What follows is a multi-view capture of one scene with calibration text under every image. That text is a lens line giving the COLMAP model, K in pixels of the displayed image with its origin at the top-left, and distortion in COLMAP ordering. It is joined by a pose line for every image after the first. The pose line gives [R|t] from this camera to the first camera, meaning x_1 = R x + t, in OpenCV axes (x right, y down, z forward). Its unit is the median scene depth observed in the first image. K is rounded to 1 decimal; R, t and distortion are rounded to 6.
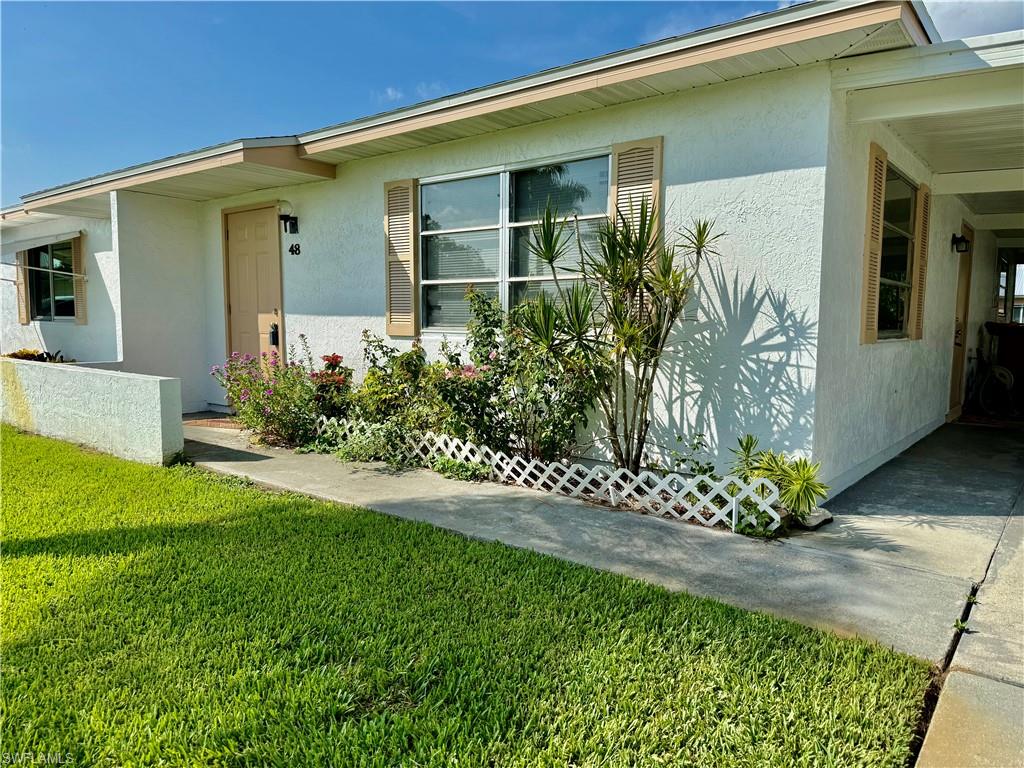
lens RADIAL K [[714.5, 0, 509.0], [0, 714.5, 385.0], [0, 0, 1]] dist [0.040417, -0.003802]
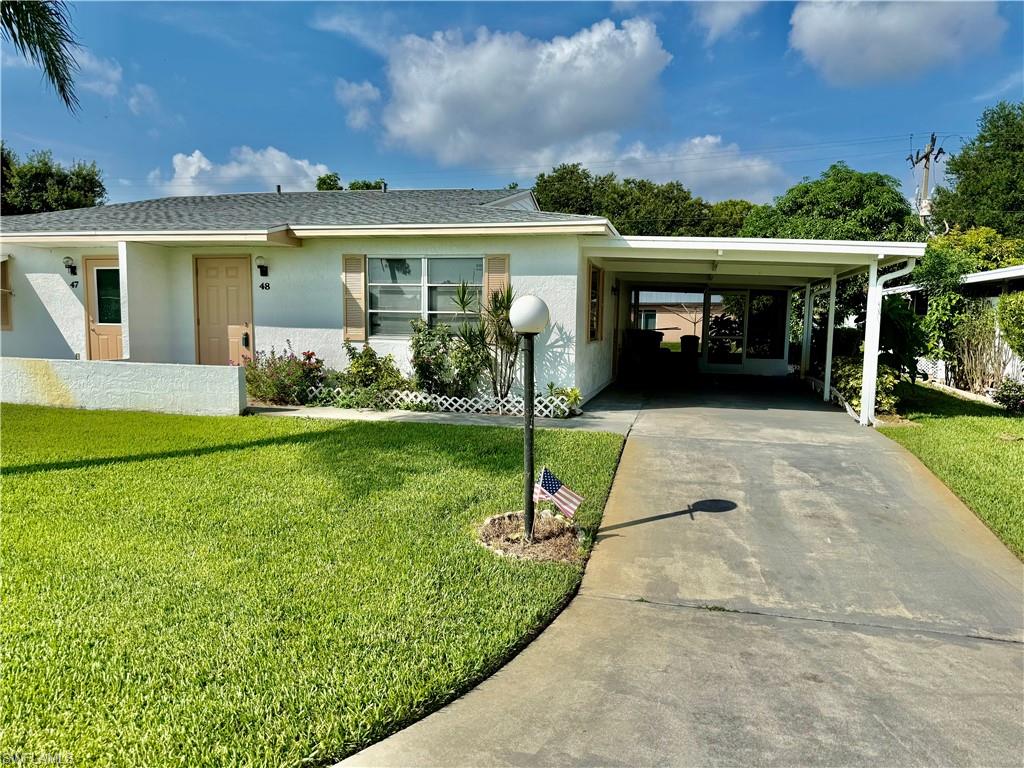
lens RADIAL K [[714.5, 0, 513.6], [0, 714.5, 384.7], [0, 0, 1]] dist [0.040417, -0.003802]
pose [[0.908147, -0.034318, 0.417241, -0.586264], [0.030003, 0.999407, 0.016897, 0.024583], [-0.417574, -0.002827, 0.908639, -0.850587]]
